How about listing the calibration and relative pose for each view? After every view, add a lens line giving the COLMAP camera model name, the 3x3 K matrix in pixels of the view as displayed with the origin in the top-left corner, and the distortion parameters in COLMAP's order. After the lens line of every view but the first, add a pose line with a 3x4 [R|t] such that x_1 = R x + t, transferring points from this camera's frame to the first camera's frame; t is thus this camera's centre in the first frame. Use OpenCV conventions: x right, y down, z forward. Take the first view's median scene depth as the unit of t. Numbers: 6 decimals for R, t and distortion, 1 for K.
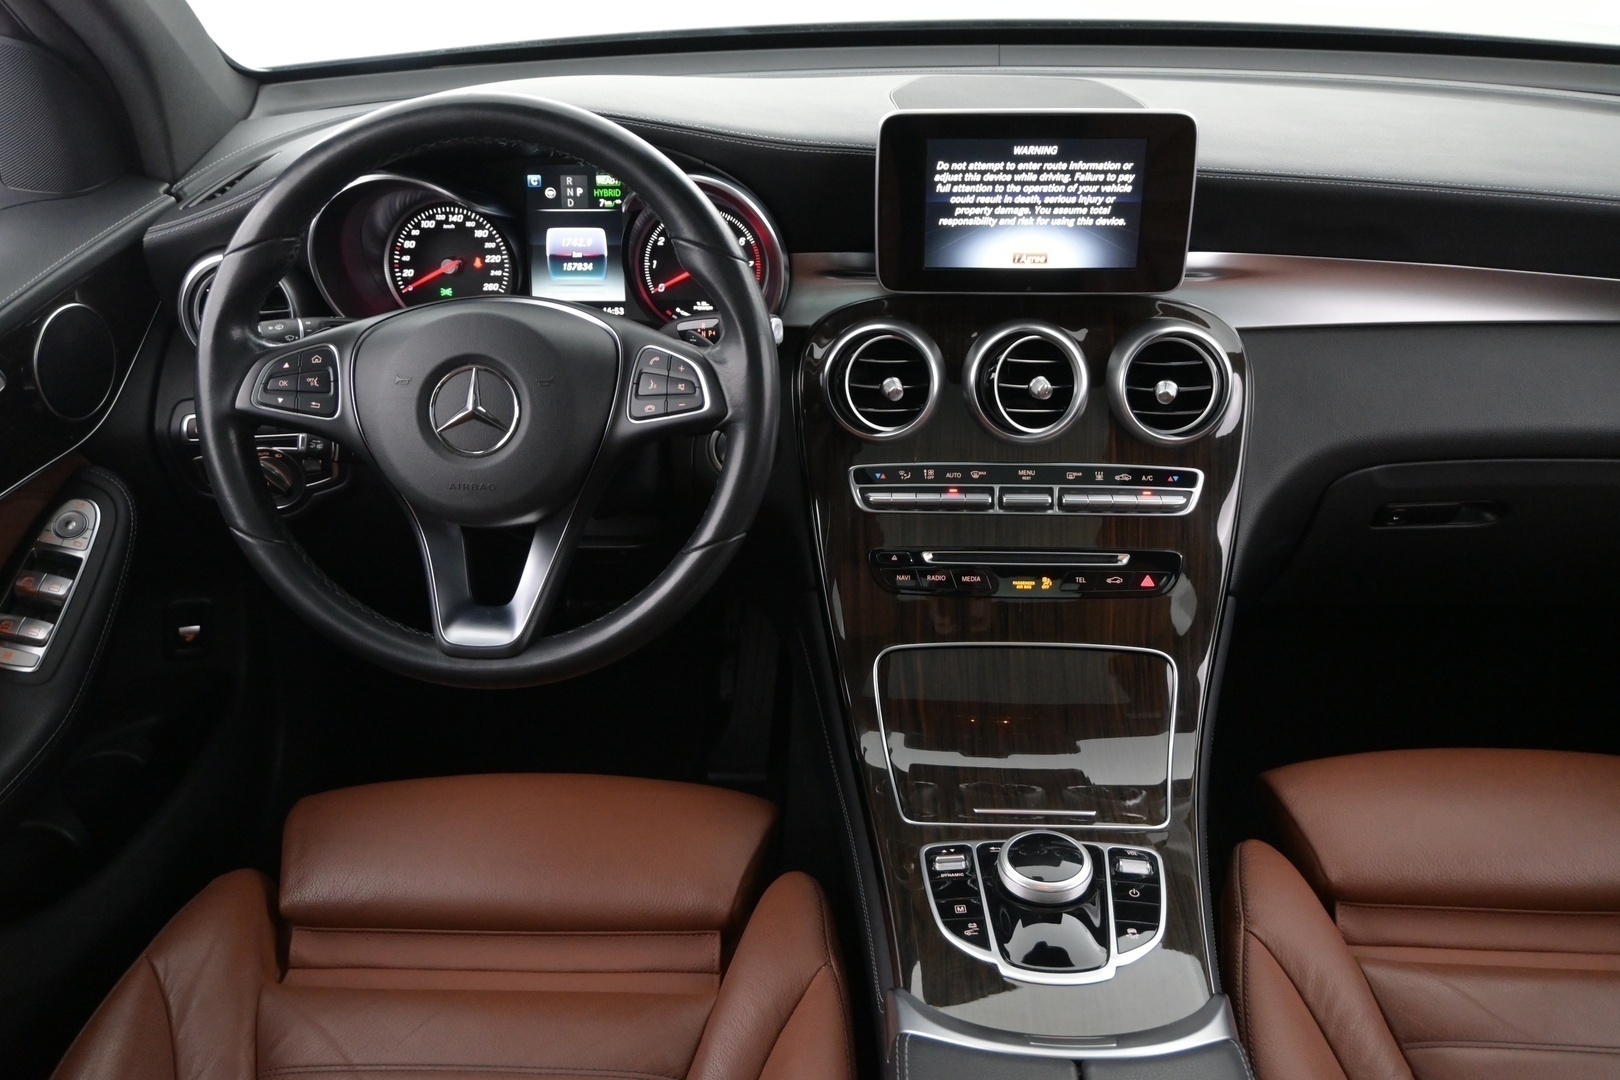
lens RADIAL K [[1348.9, 0, 818.8], [0, 1348.9, 537.4], [0, 0, 1]] dist [-0.002460, 0.001347]
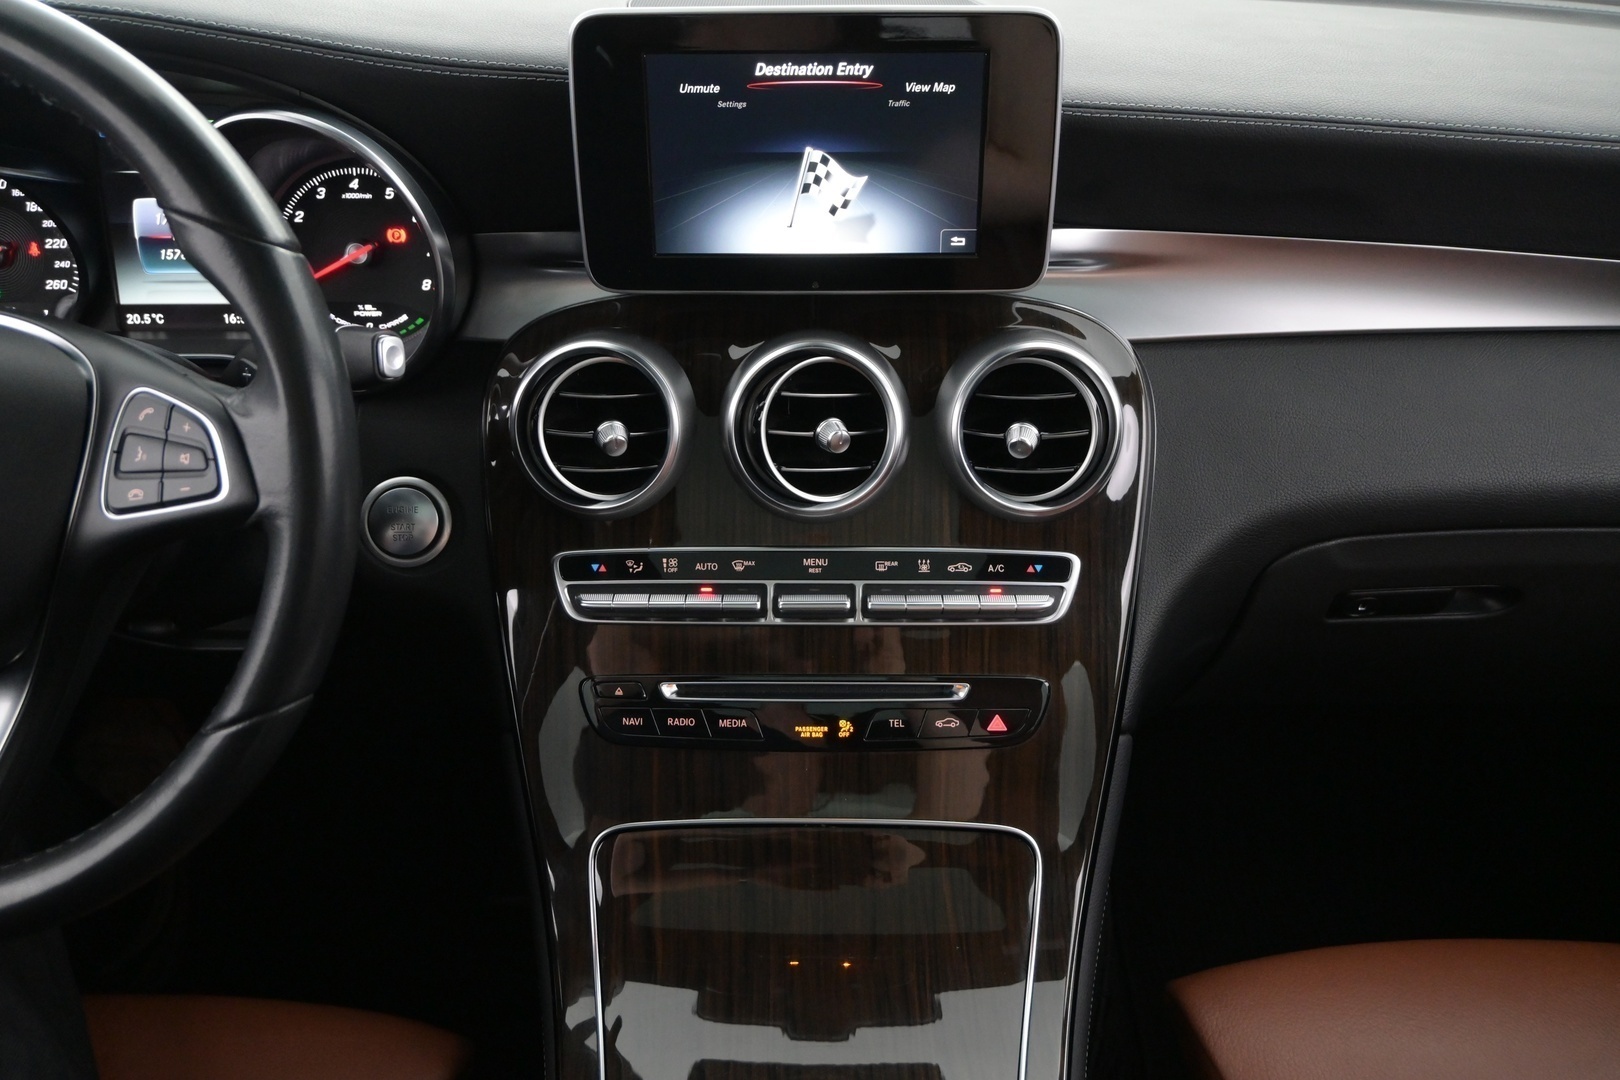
lens RADIAL K [[1352.6, 0, 805.9], [0, 1352.6, 537.0], [0, 0, 1]] dist [0.000409, -0.009012]
pose [[0.999616, -0.010415, 0.025696, 0.132431], [0.010084, 0.999865, 0.012983, -0.069118], [-0.025828, -0.012719, 0.999585, 0.333254]]
